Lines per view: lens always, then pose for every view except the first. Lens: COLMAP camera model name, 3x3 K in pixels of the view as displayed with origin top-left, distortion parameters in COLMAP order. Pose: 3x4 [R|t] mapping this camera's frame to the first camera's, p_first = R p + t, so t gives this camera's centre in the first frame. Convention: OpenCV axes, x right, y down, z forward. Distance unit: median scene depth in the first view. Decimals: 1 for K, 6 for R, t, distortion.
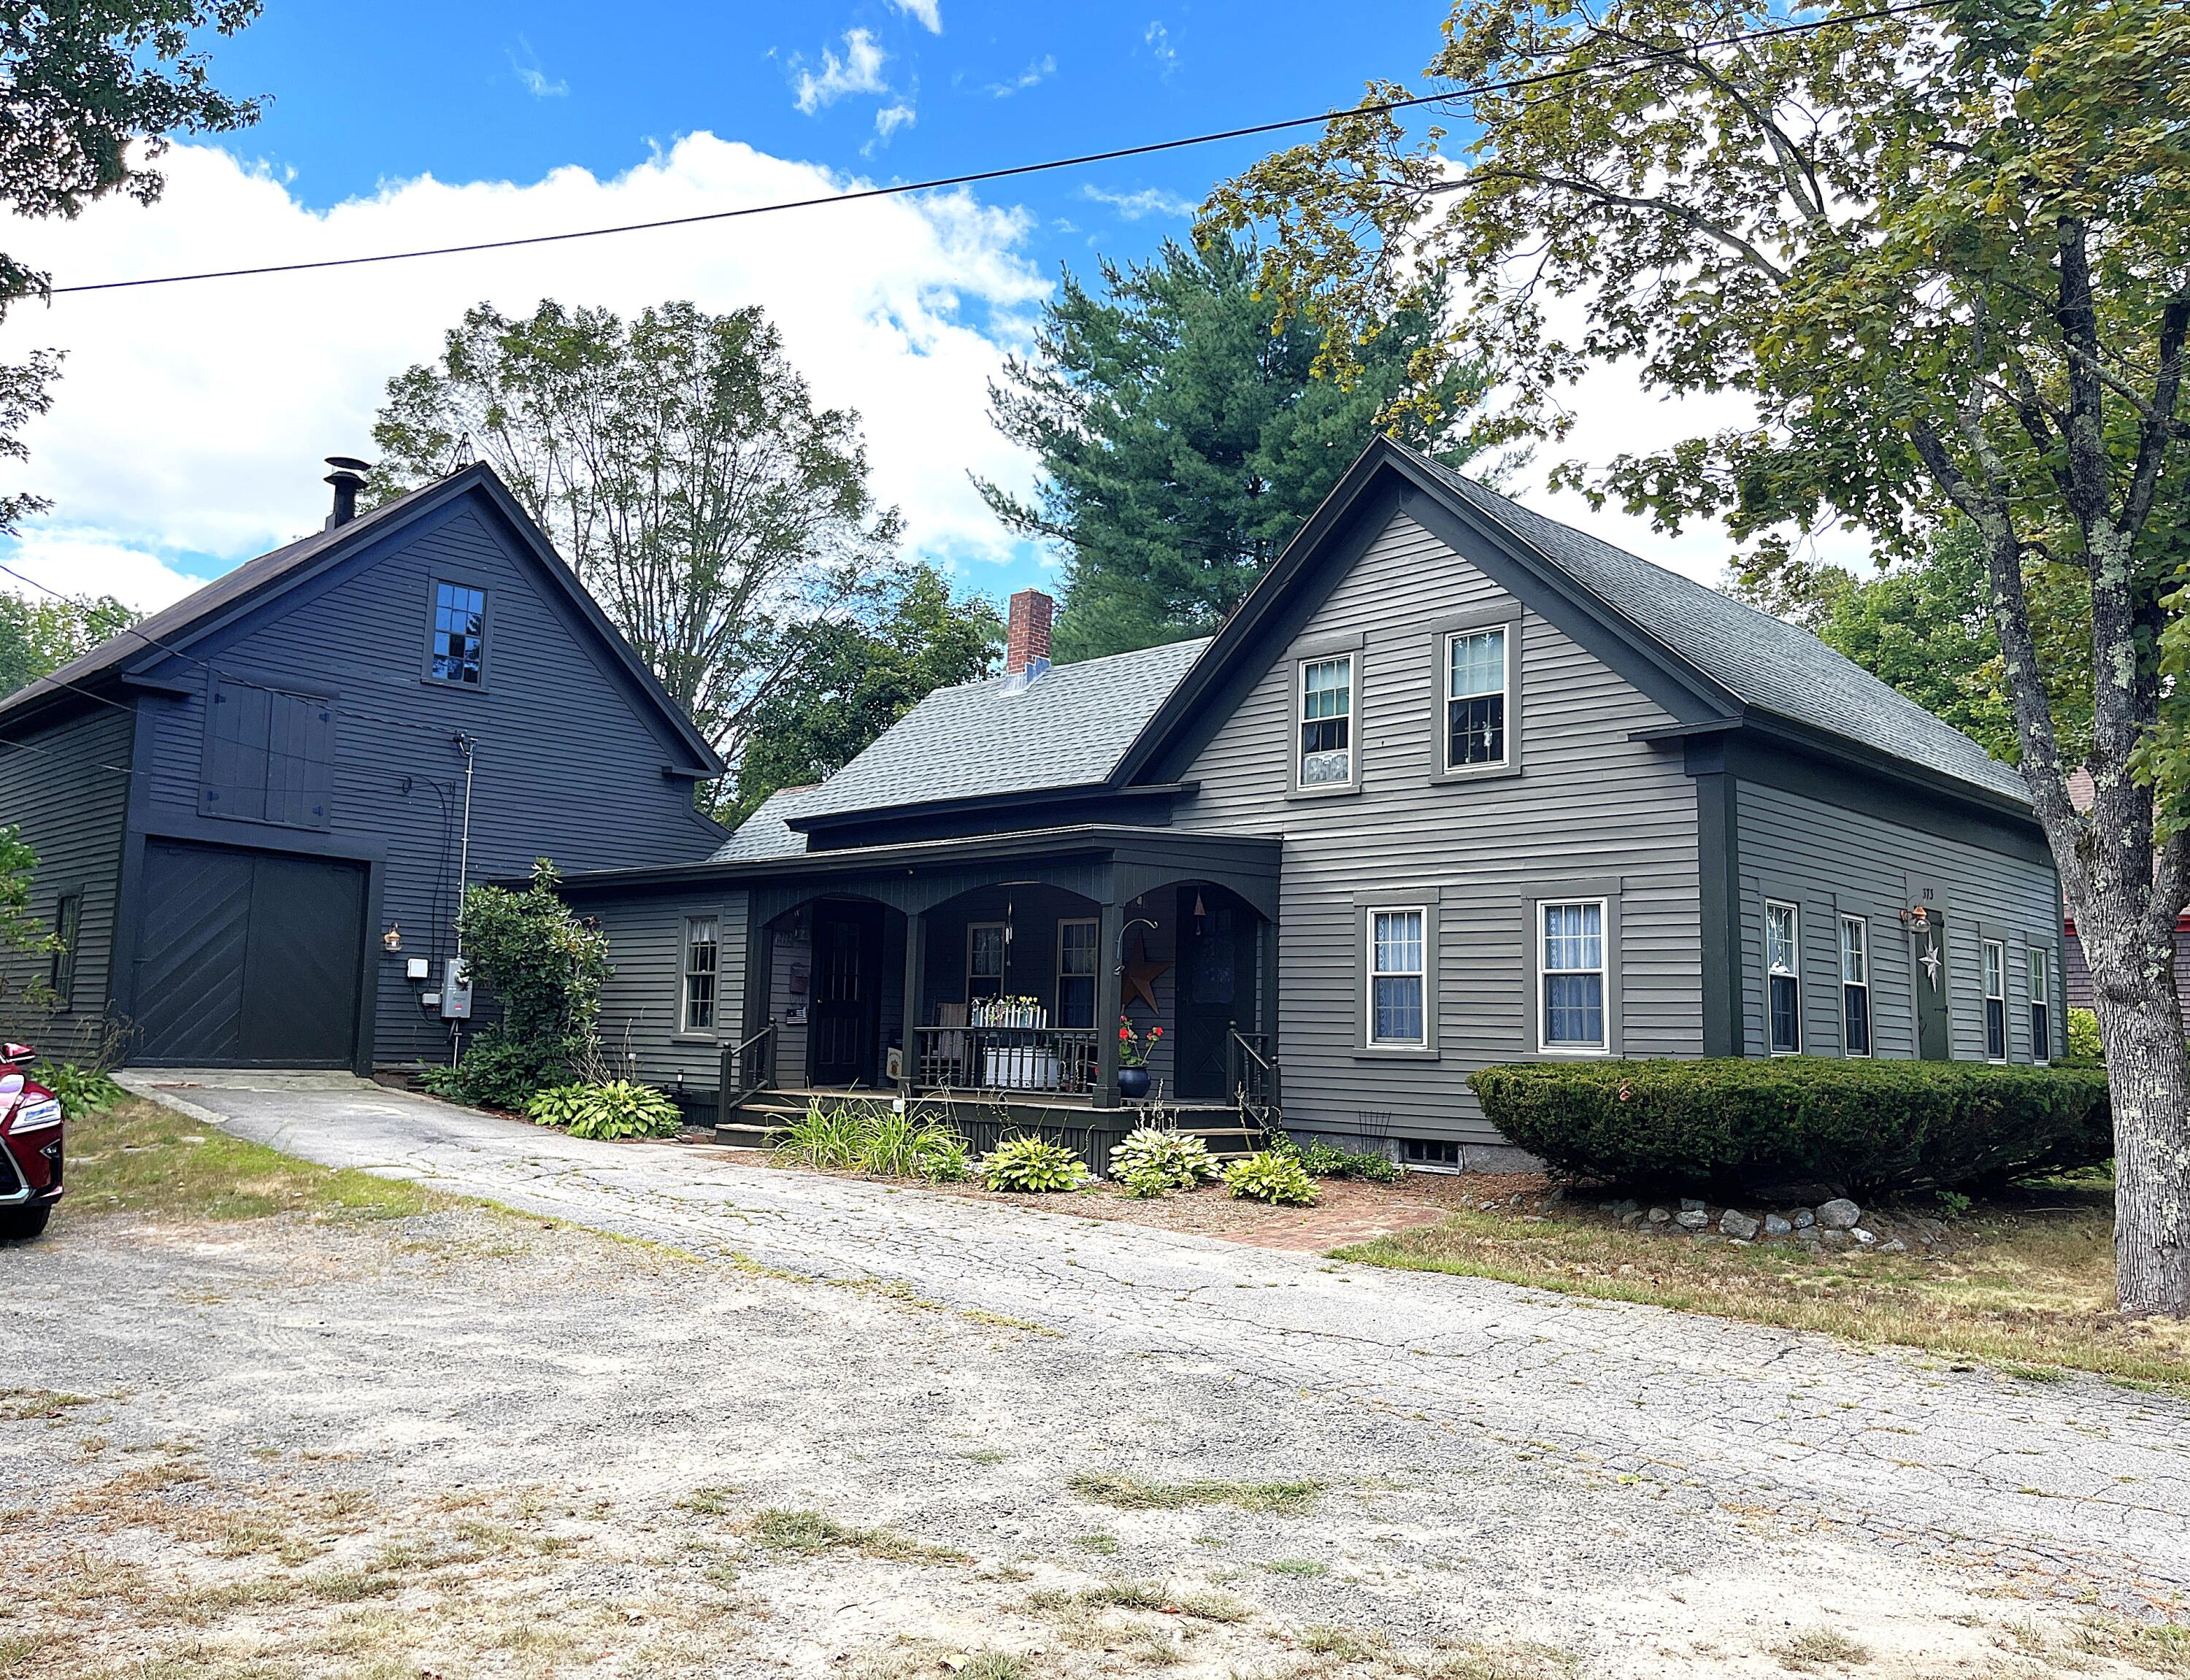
lens RADIAL K [[1724.9, 0, 1082.7], [0, 1724.9, 837.3], [0, 0, 1]] dist [0.052912, 0.001062]
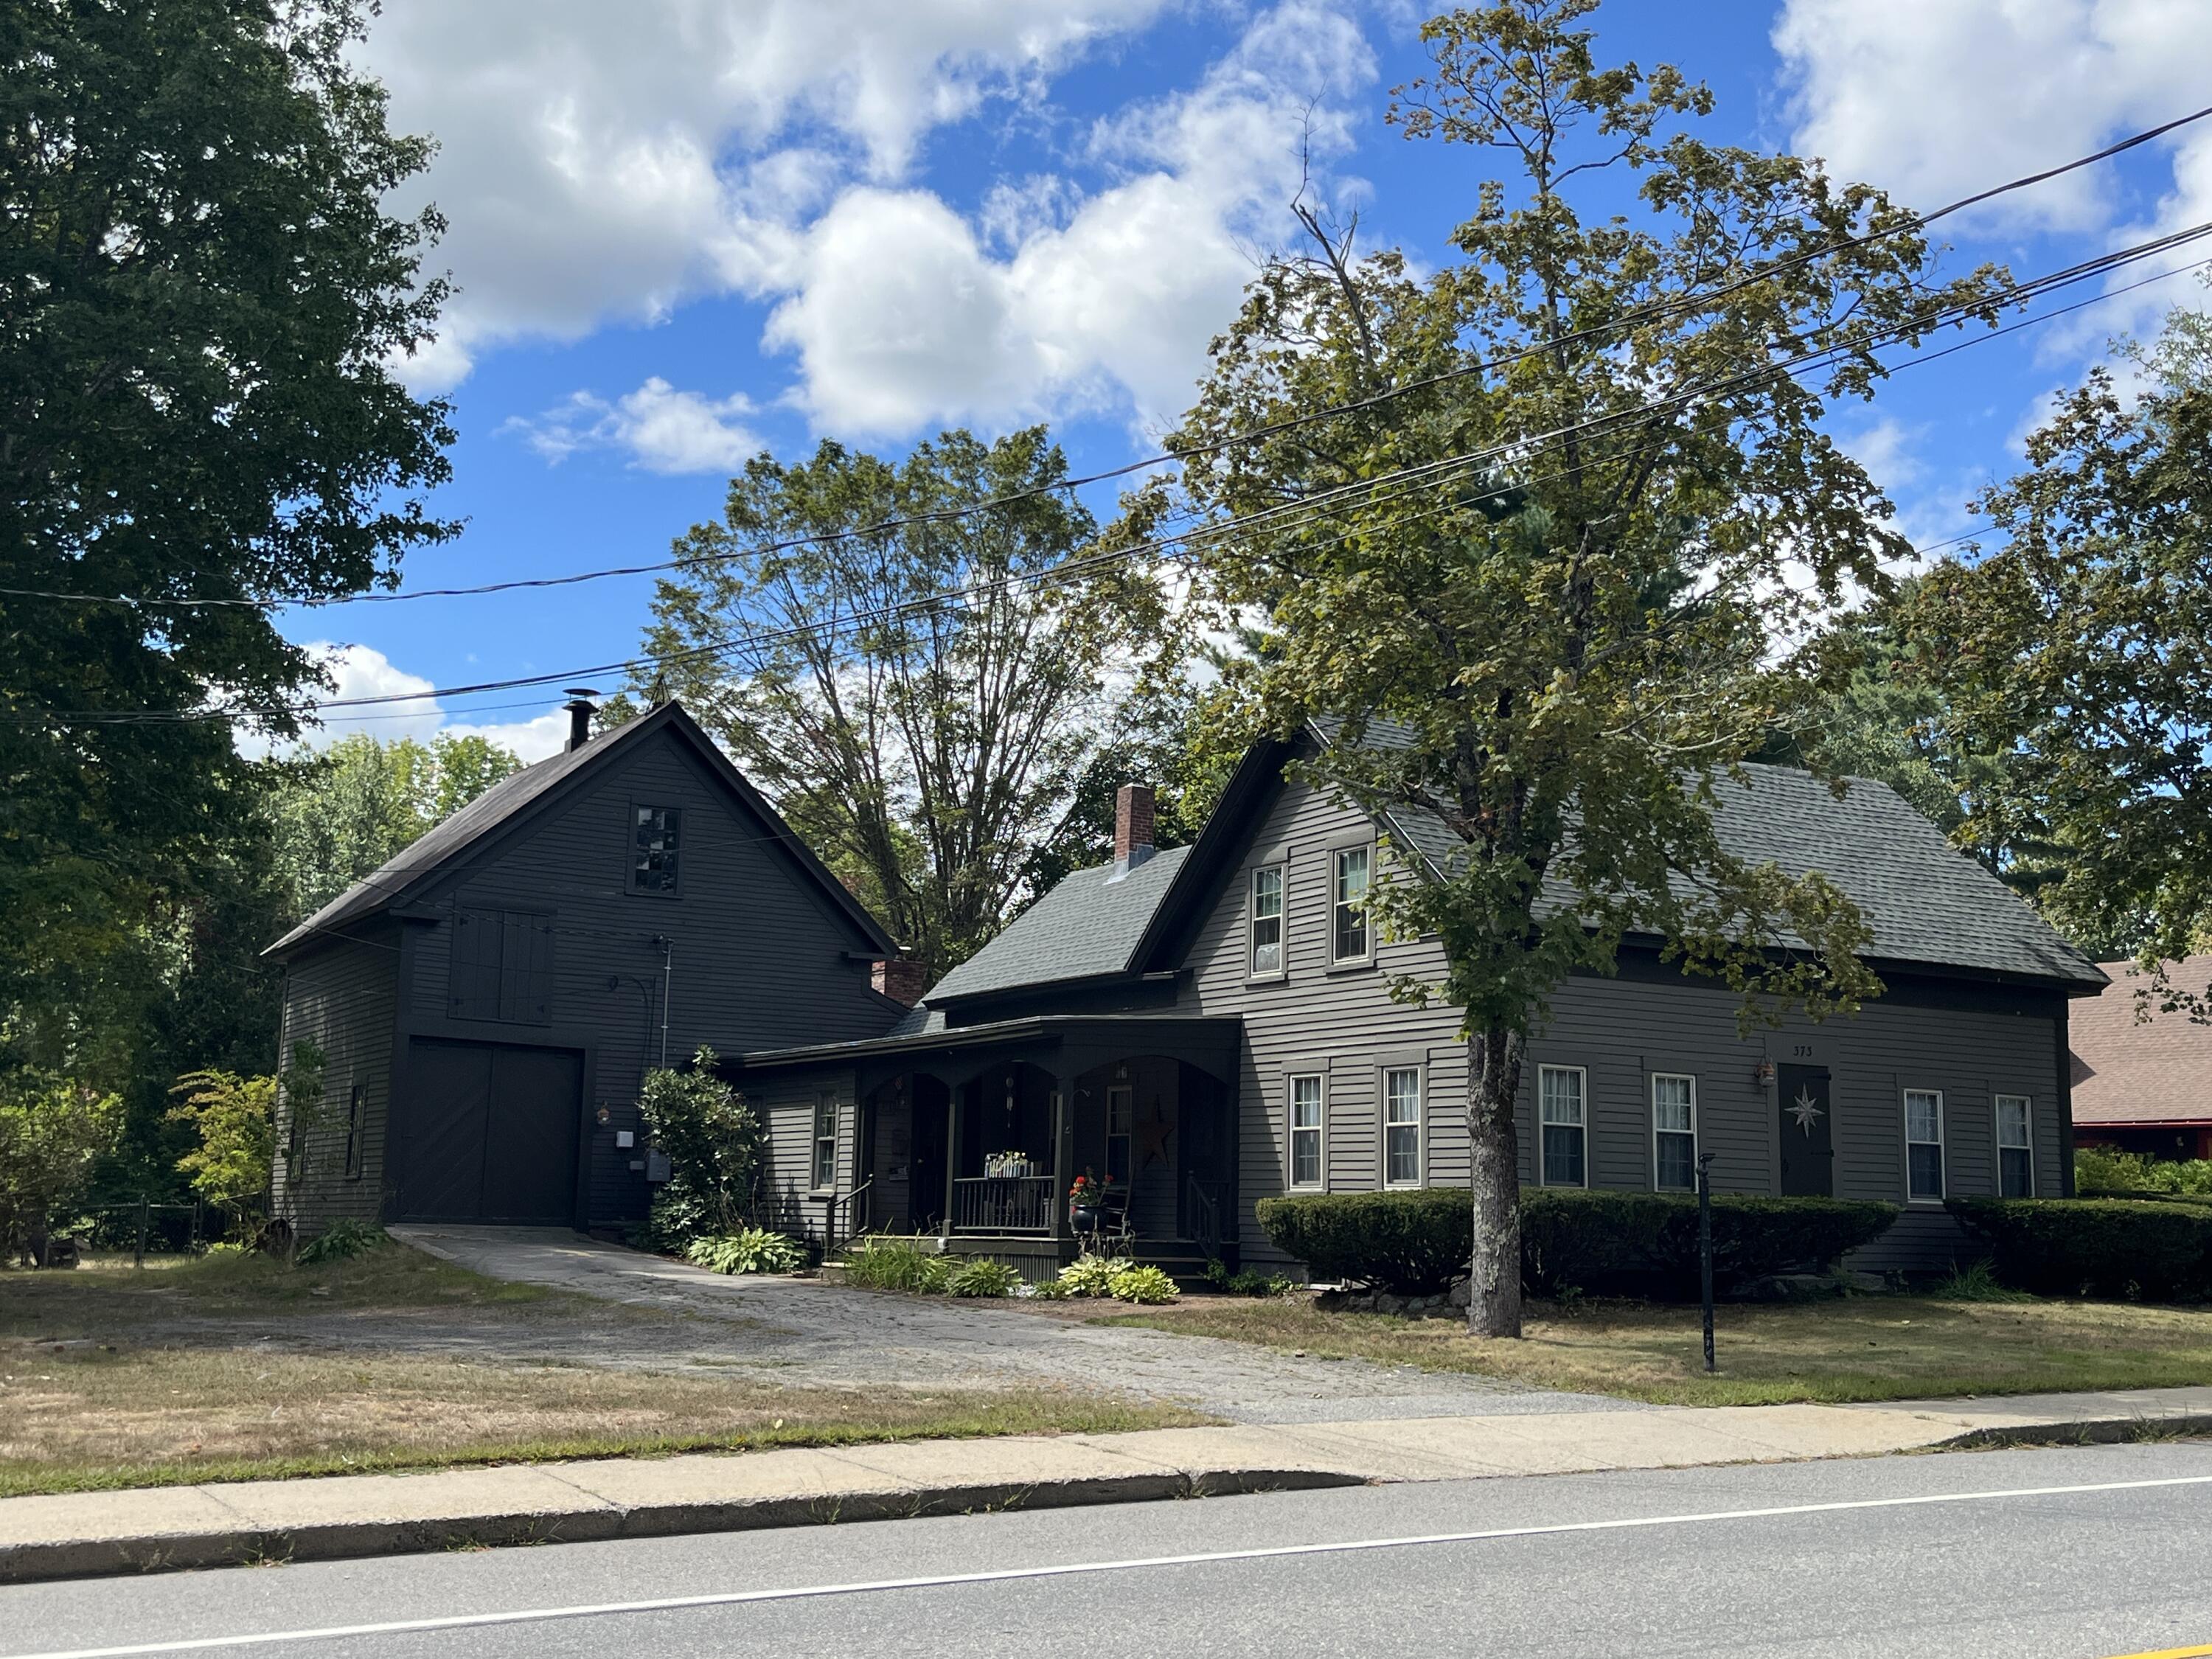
lens RADIAL K [[2320.3, 0, 1117.1], [0, 2320.3, 825.0], [0, 0, 1]] dist [0.077408, 0.000000]
pose [[0.971280, -0.047892, -0.233072, 0.385071], [0.034695, 0.997571, -0.060398, -0.035682], [0.235398, 0.050576, 0.970582, -0.557428]]
